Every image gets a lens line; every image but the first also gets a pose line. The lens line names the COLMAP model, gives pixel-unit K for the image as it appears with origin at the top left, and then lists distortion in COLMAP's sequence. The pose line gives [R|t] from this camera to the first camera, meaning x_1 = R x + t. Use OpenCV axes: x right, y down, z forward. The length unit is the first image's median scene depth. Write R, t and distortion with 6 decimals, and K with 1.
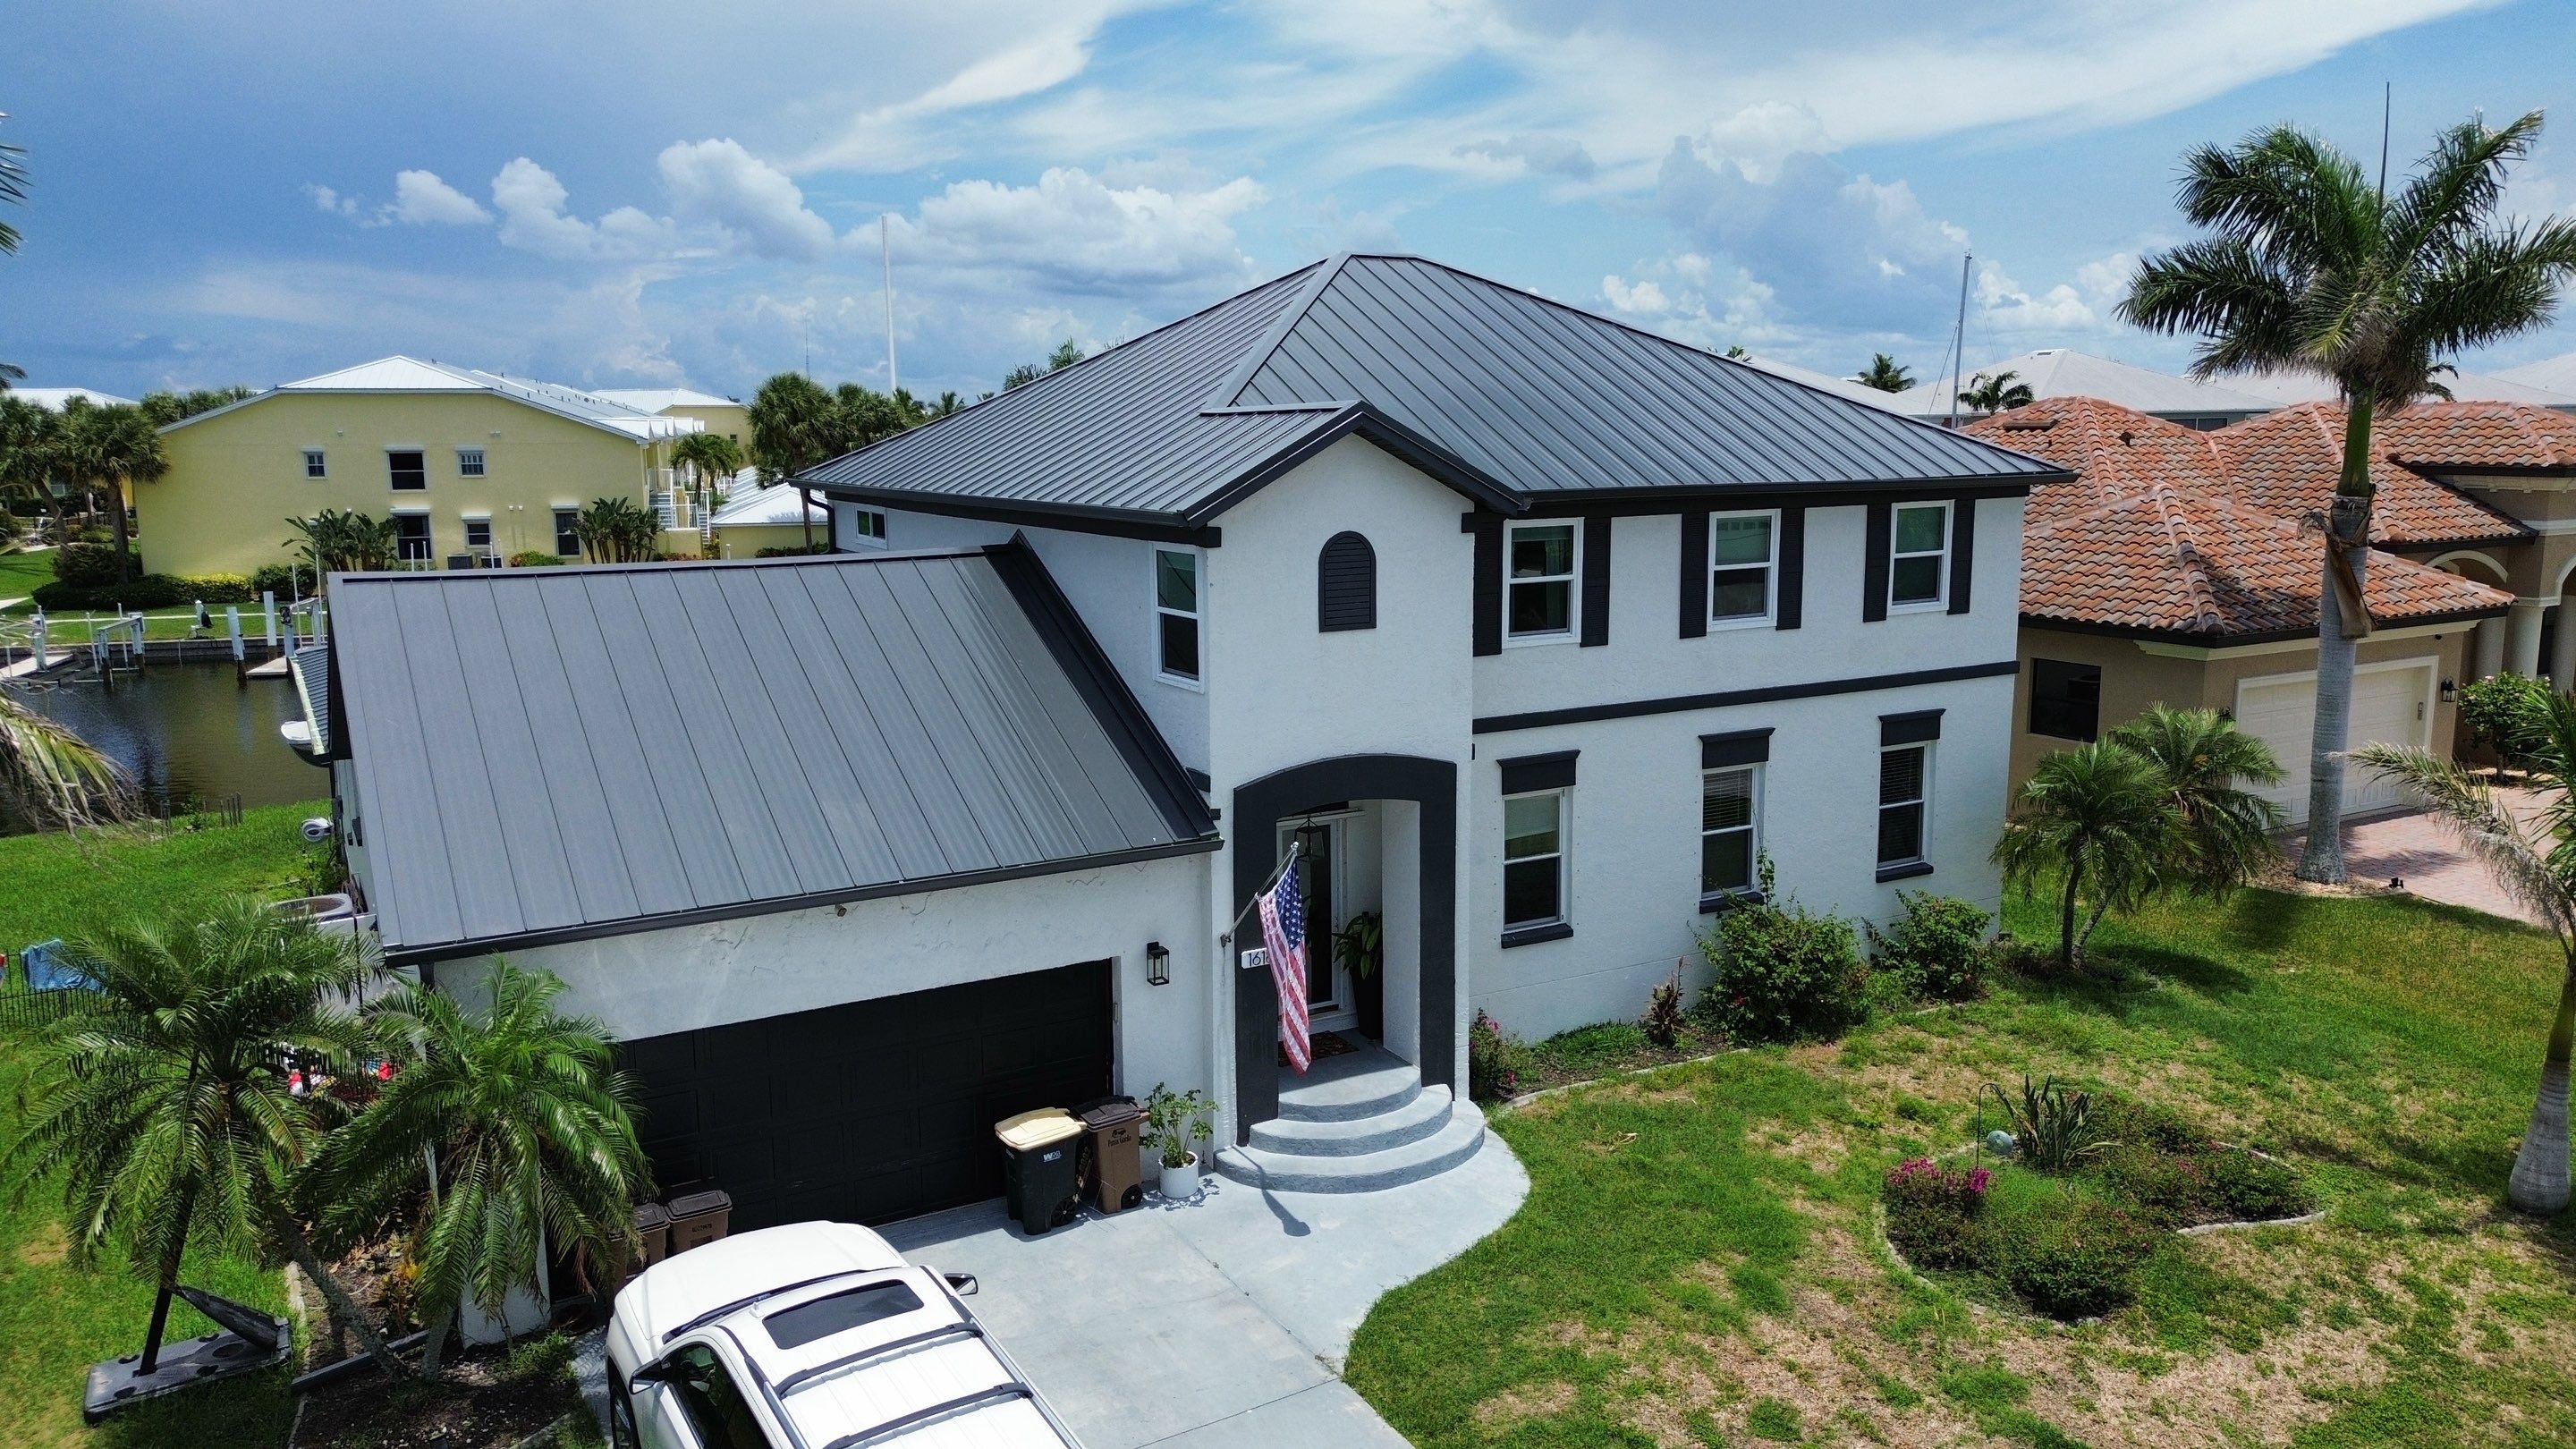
lens RADIAL K [[1824.2, 0, 1283.1], [0, 1824.2, 724.6], [0, 0, 1]] dist [0.068773, -0.070526]
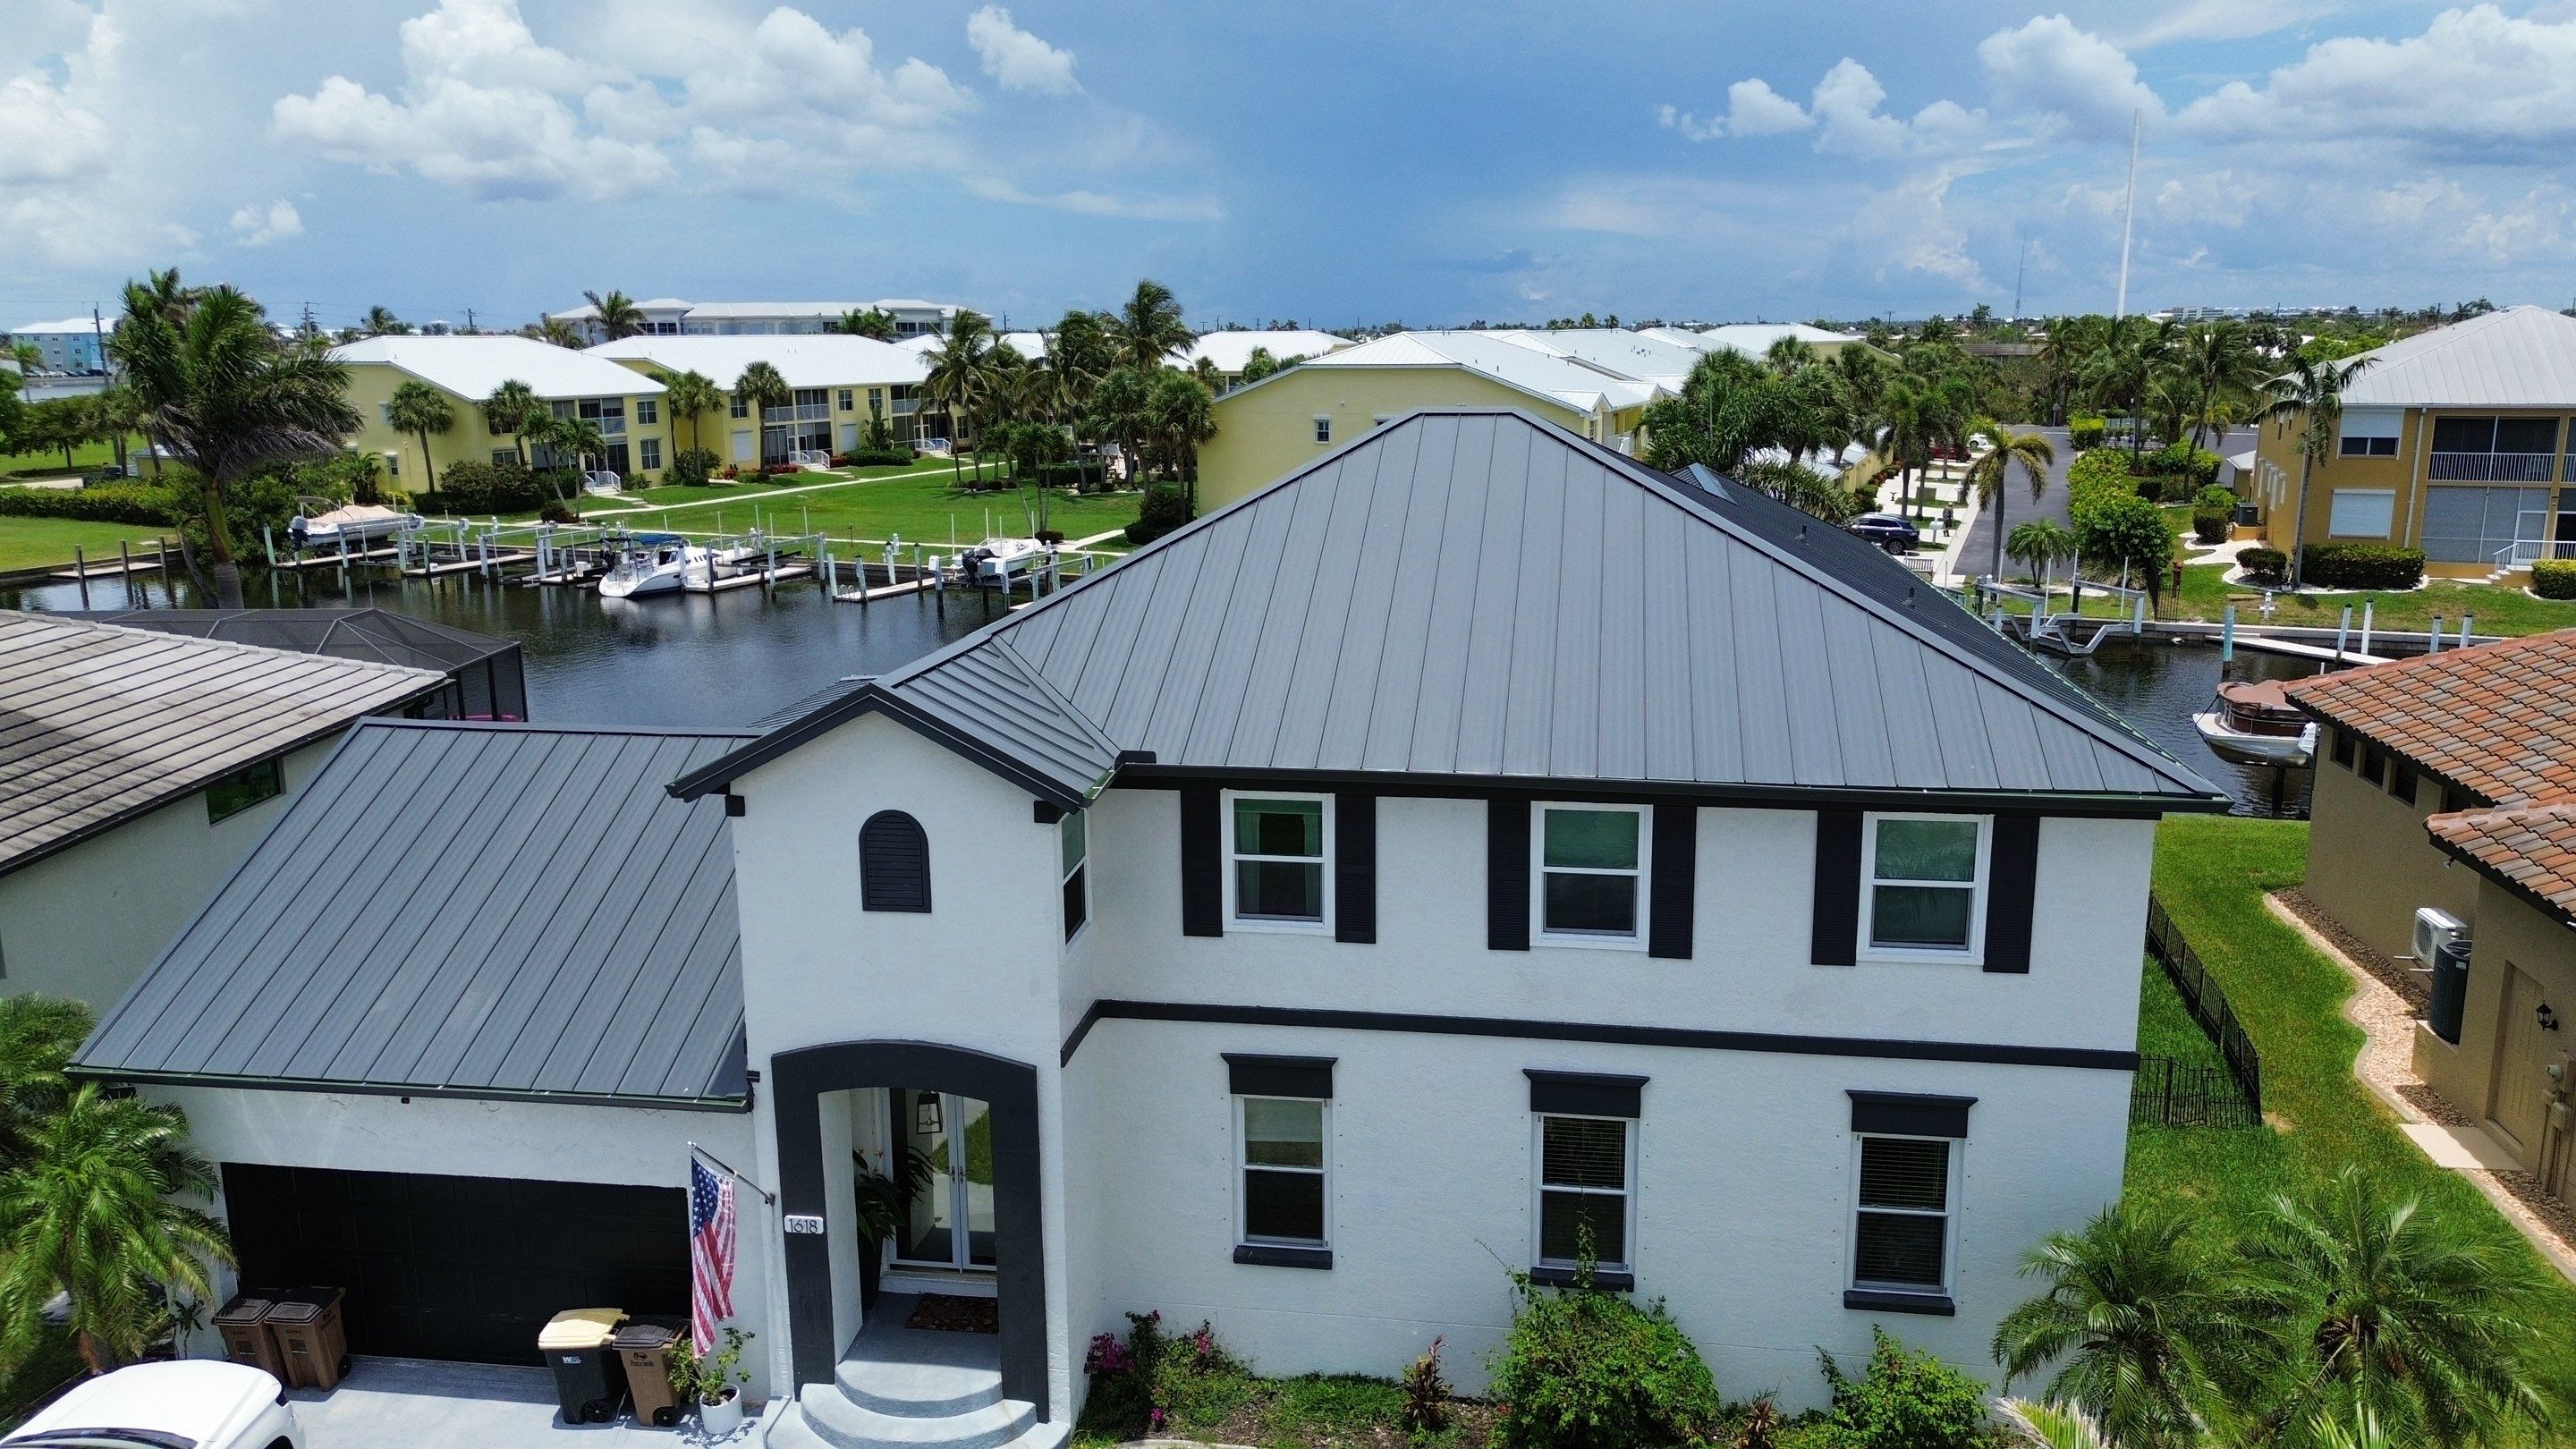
lens RADIAL K [[1825.1, 0, 1291.8], [0, 1825.1, 713.0], [0, 0, 1]] dist [0.070932, -0.070838]
pose [[0.788971, 0.128555, -0.600832, 0.551775], [-0.099929, 0.991695, 0.080964, -0.184014], [0.606250, -0.003837, 0.795265, 0.274161]]
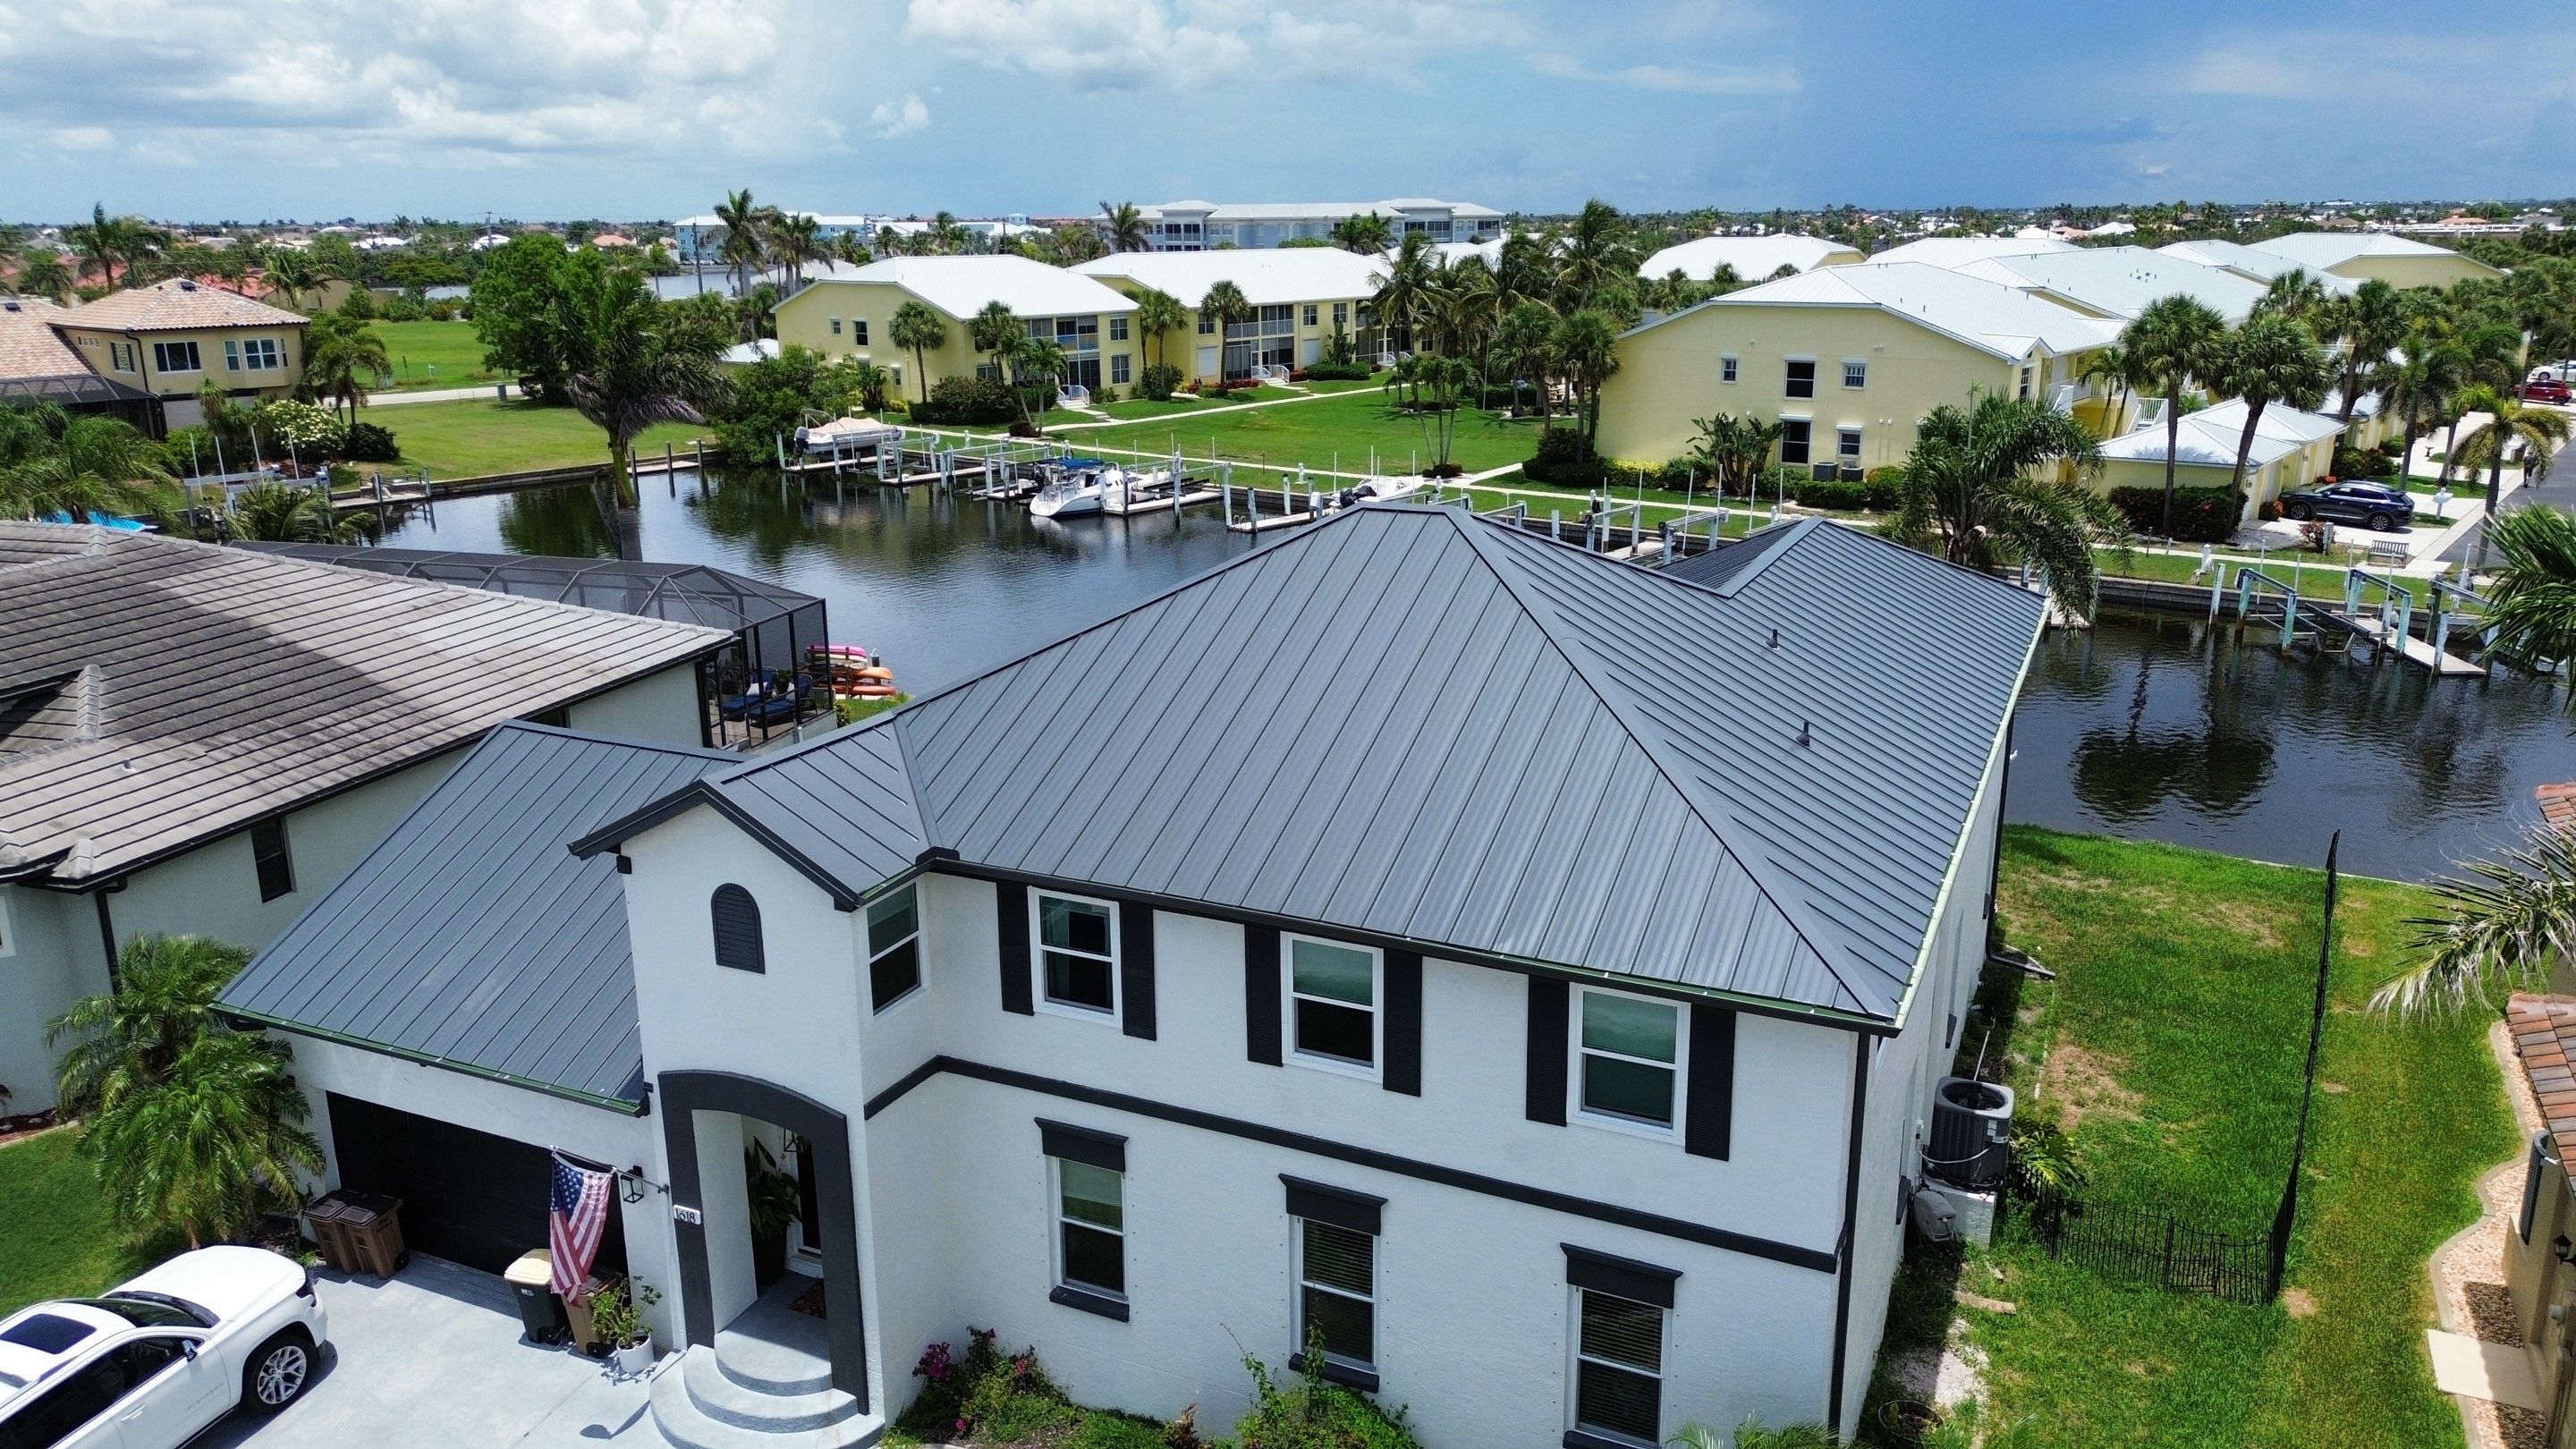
lens RADIAL K [[1818.2, 0, 1288.0], [0, 1818.2, 724.5], [0, 0, 1]] dist [0.081112, -0.084368]
pose [[0.577614, 0.222559, -0.785385, 0.771355], [-0.131056, 0.974919, 0.179882, -0.318341], [0.805721, -0.000973, 0.592294, 0.452499]]
